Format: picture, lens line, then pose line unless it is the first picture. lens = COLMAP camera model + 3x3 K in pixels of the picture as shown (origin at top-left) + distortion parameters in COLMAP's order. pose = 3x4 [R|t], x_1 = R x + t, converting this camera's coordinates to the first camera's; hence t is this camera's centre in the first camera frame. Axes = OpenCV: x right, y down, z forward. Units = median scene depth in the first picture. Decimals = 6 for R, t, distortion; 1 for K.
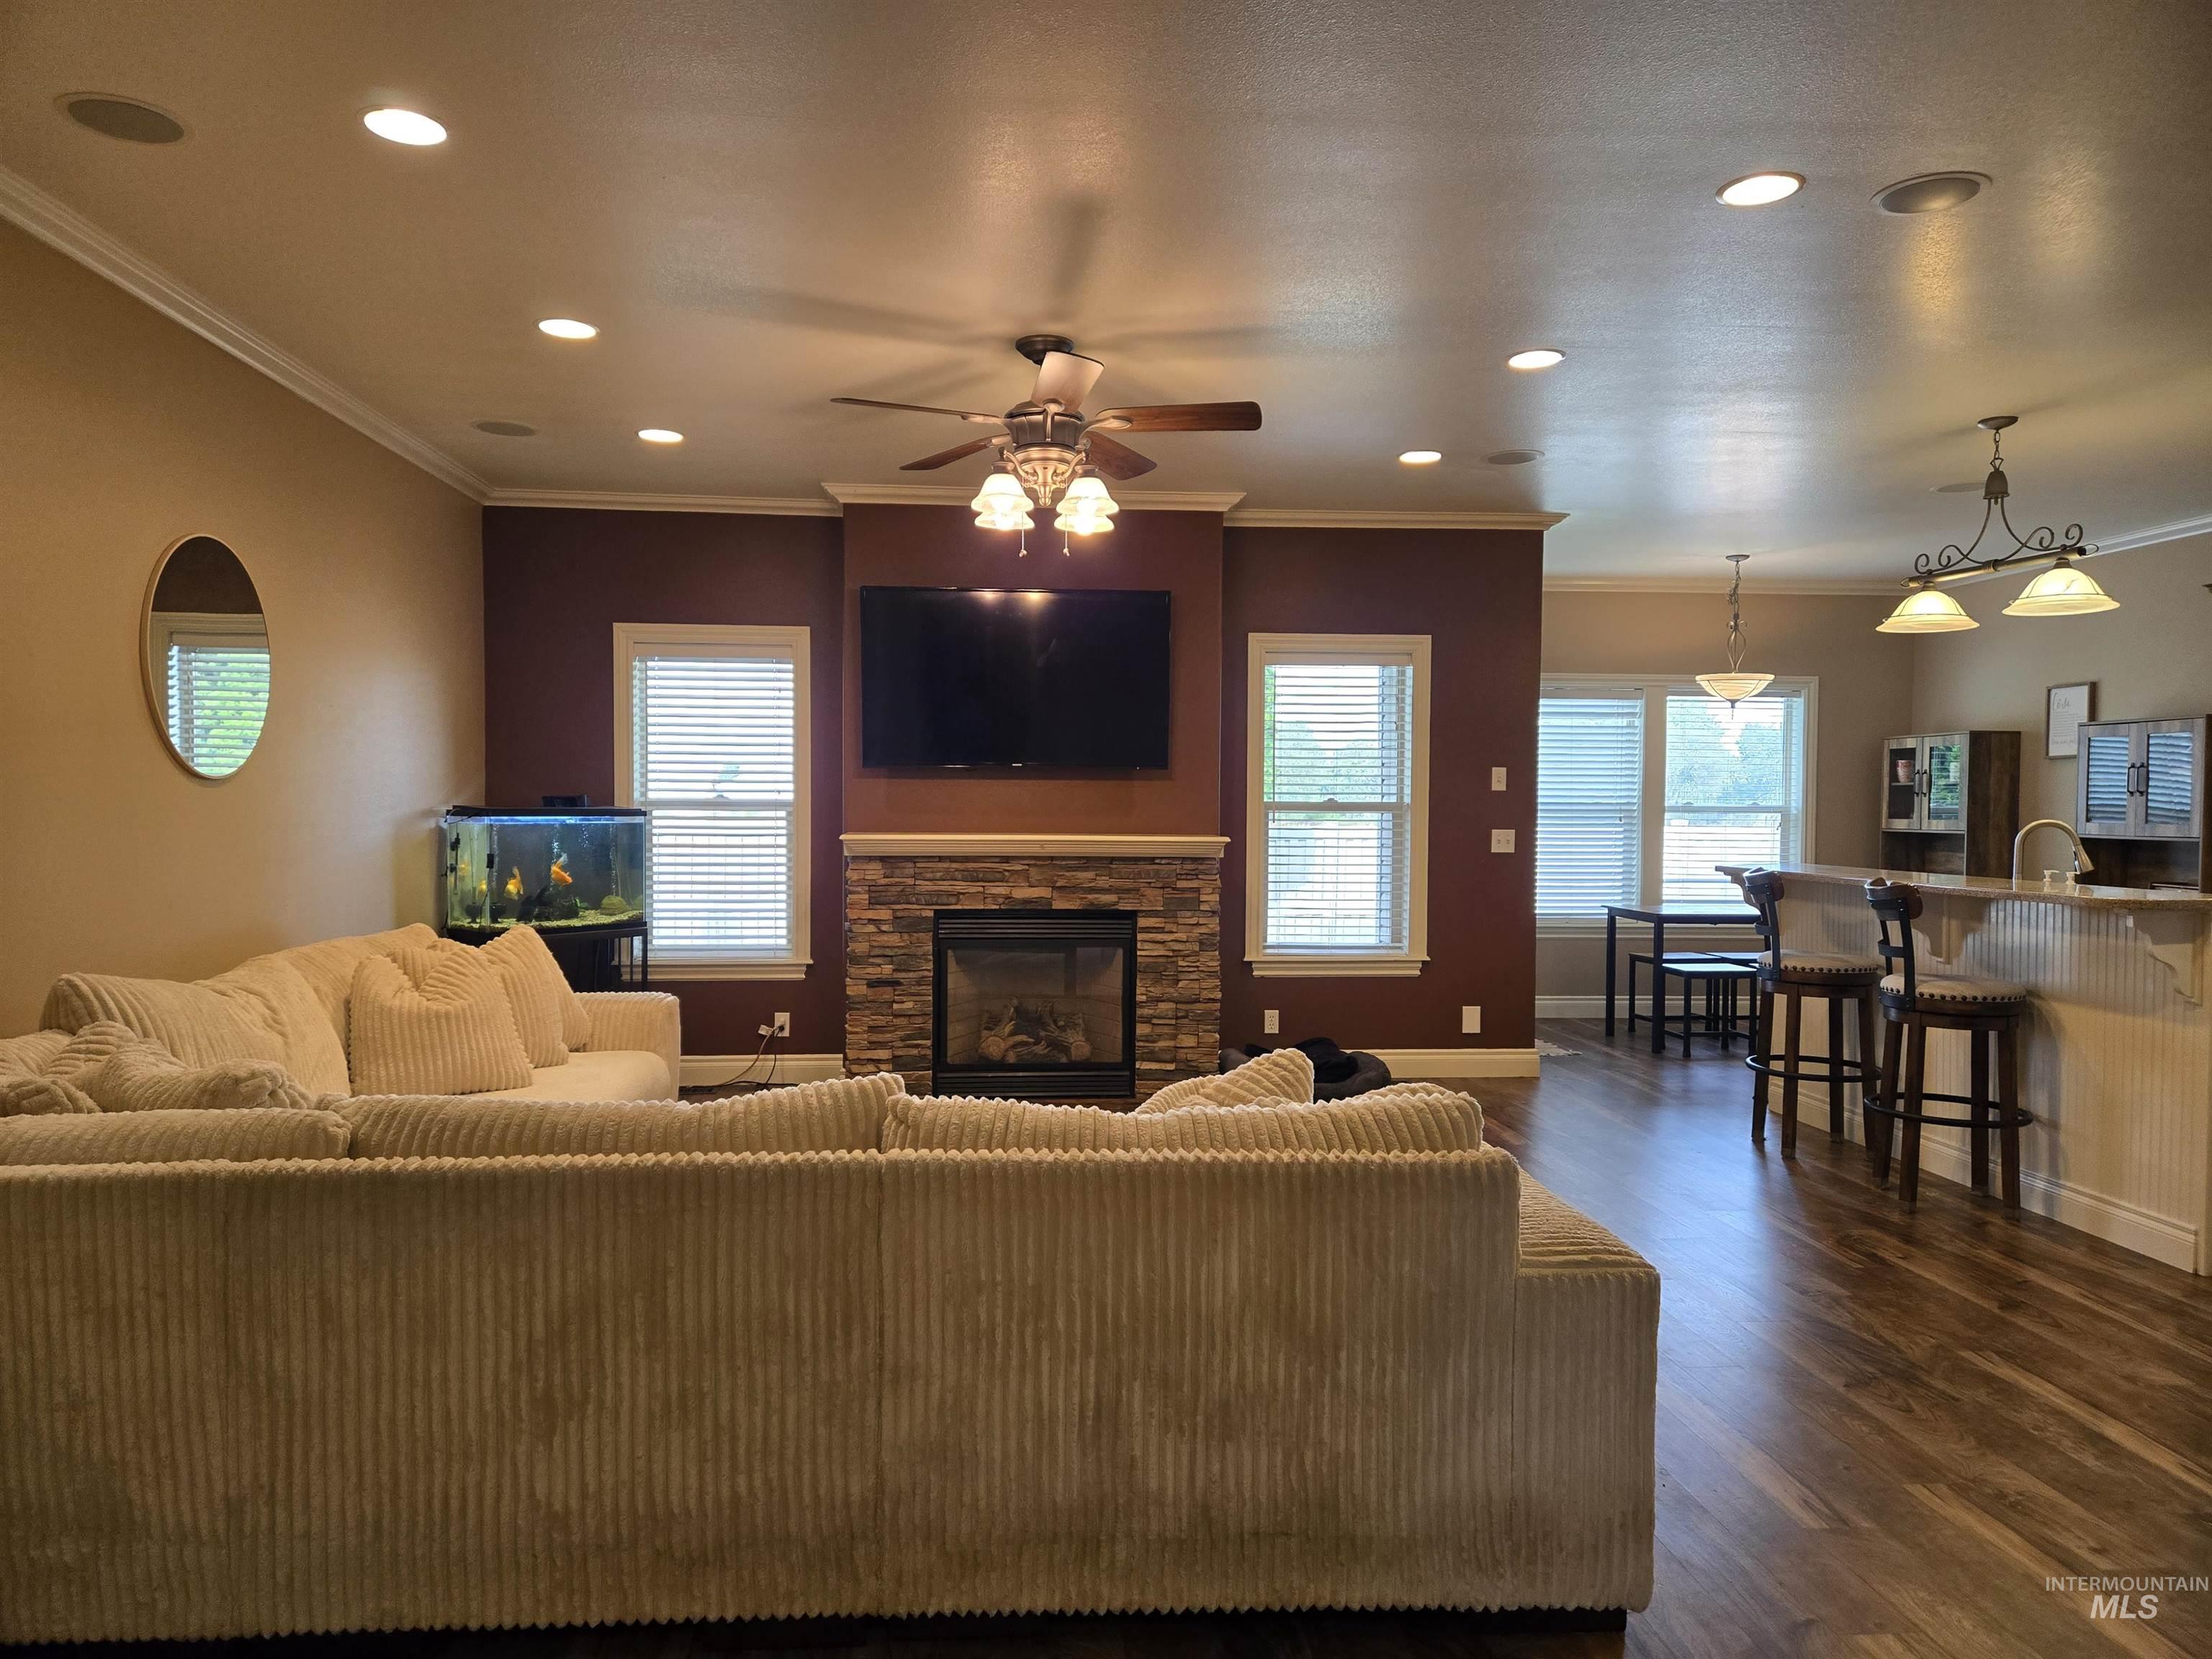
lens RADIAL K [[1476.0, 0, 1103.3], [0, 1476.0, 853.0], [0, 0, 1]] dist [0.064973, -0.048809]
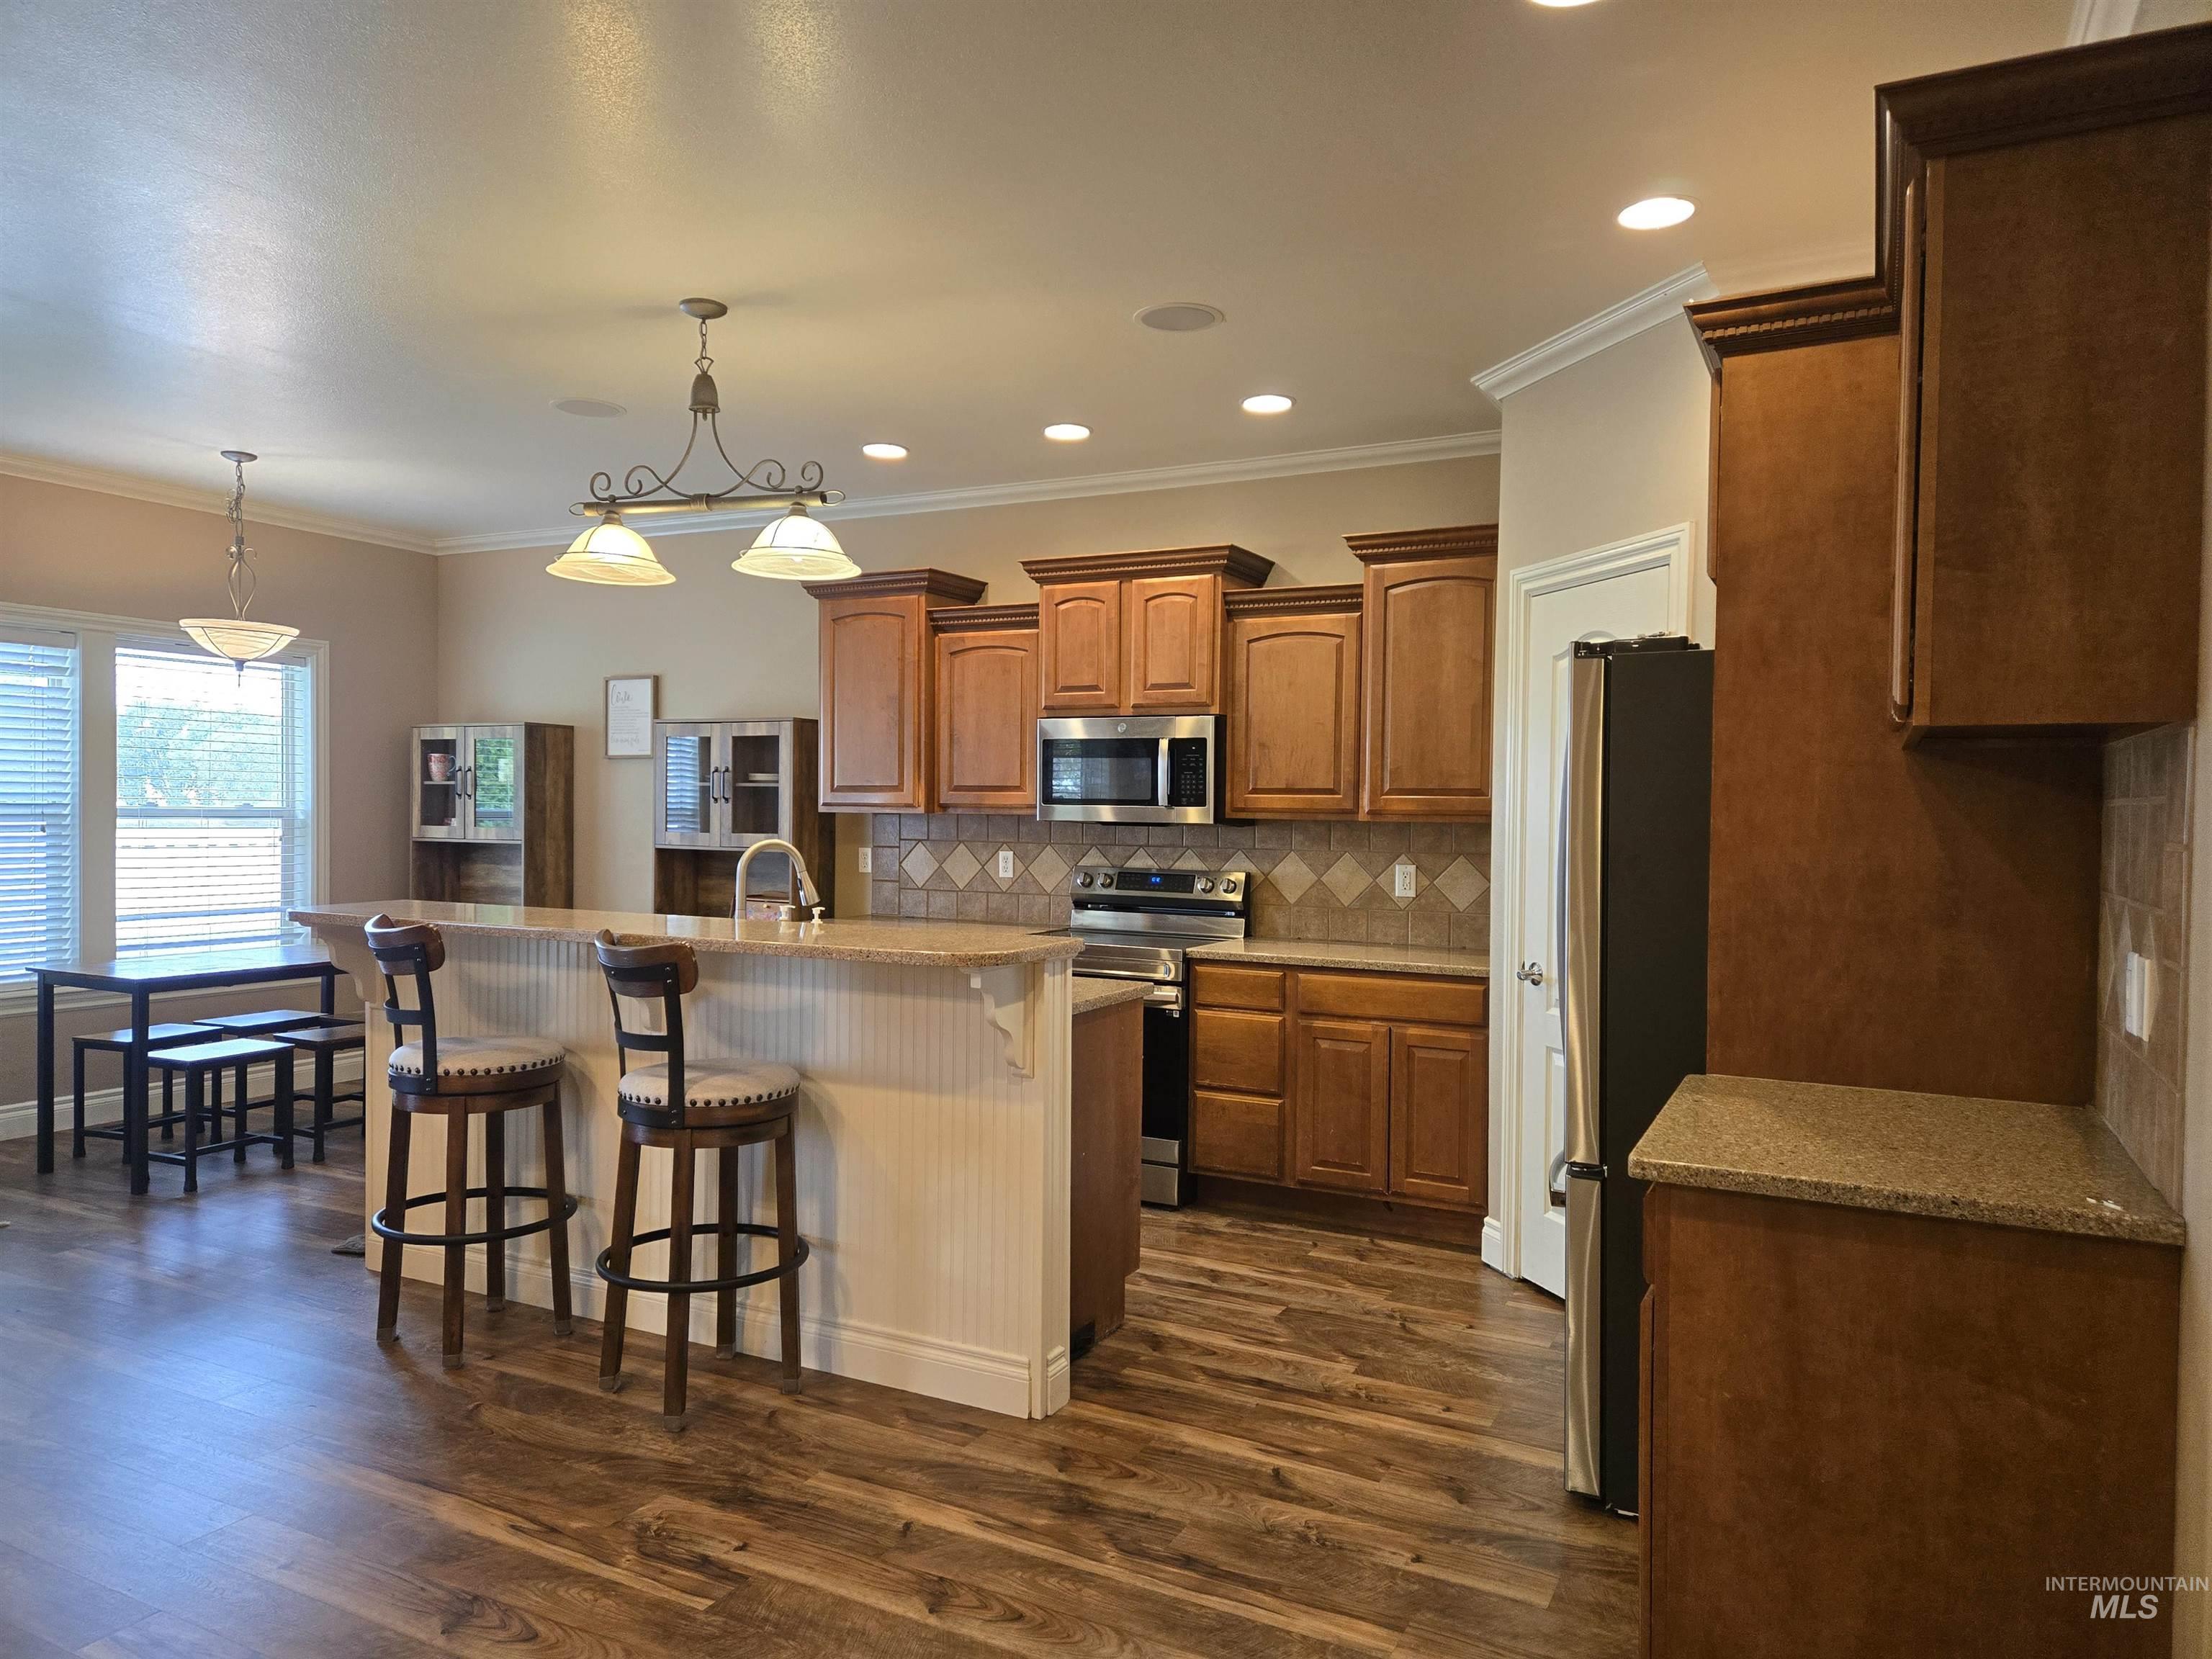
lens RADIAL K [[1476.0, 0, 1090.8], [0, 1476.0, 831.5], [0, 0, 1]] dist [0.064973, -0.048809]
pose [[0.543322, -0.012395, 0.839433, 0.059784], [0.019471, 0.999808, 0.002161, -0.020087], [-0.839299, 0.015170, 0.543459, 0.363220]]
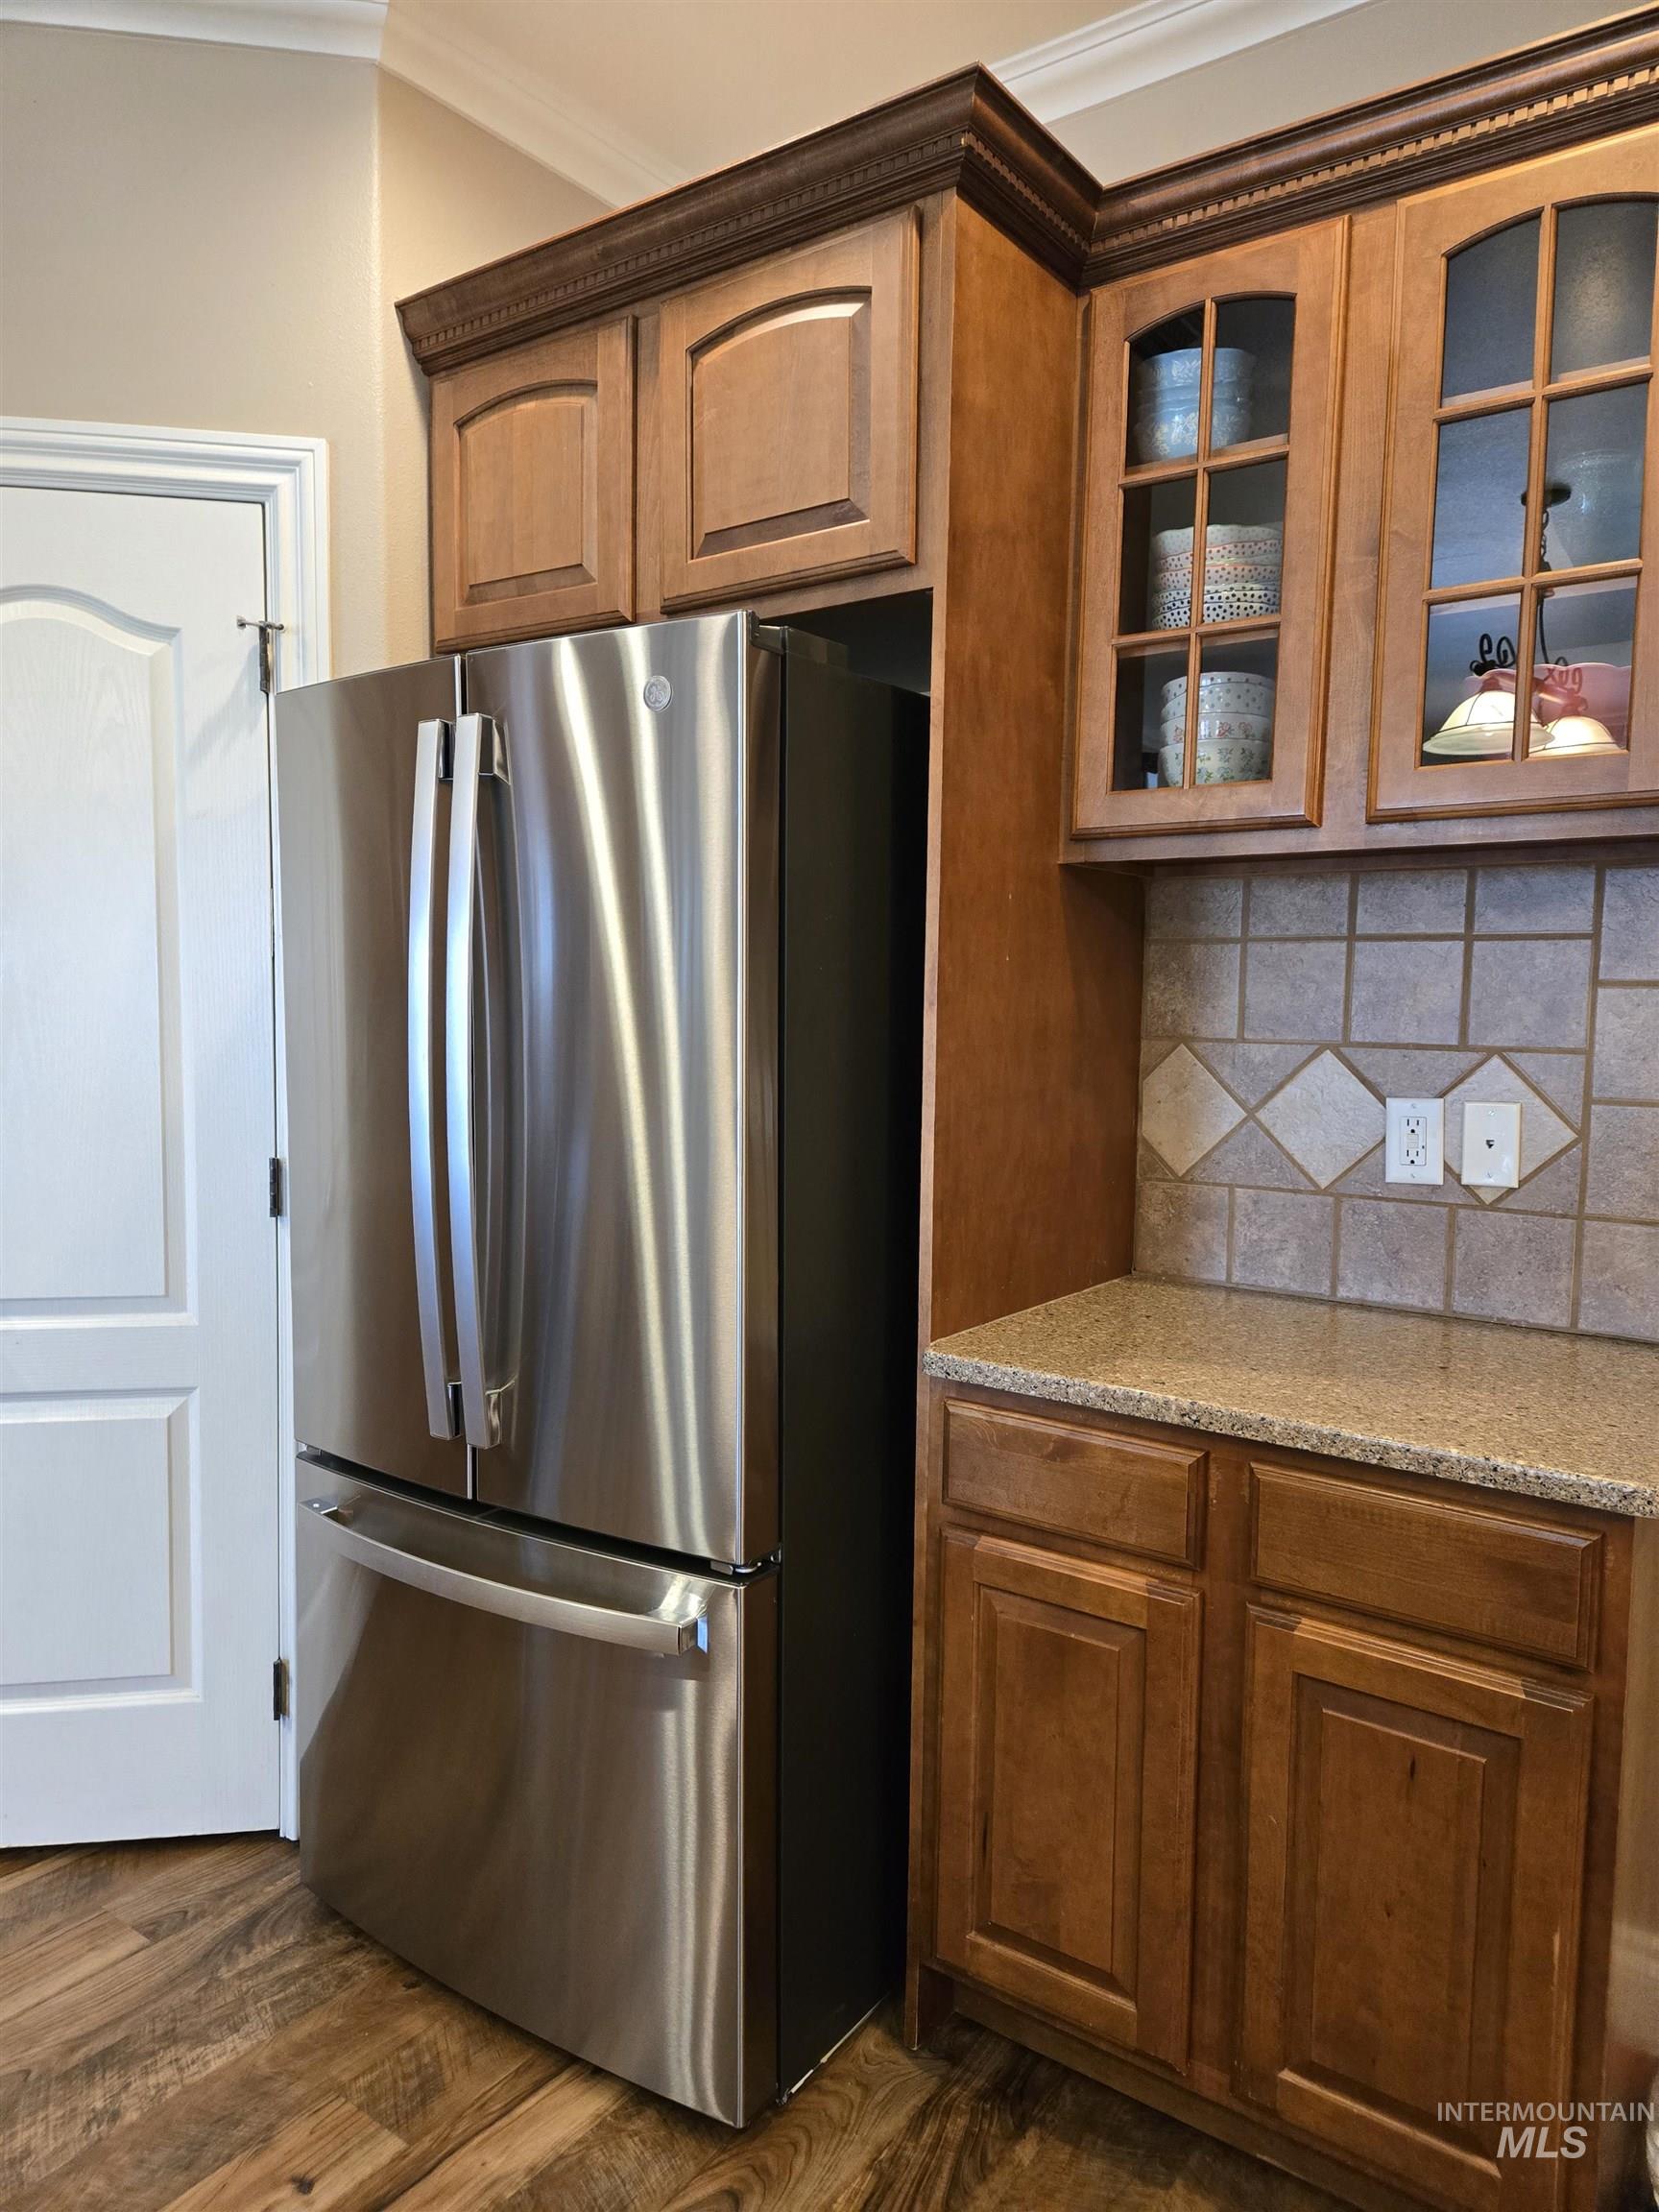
lens RADIAL K [[1476.0, 0, 817.7], [0, 1476.0, 1105.2], [0, 0, 1]] dist [0.064973, -0.048809]
pose [[-0.744718, -0.067988, 0.663907, 0.351577], [0.004296, 0.994288, 0.106641, -0.020278], [-0.667365, 0.082269, -0.740173, 0.668007]]
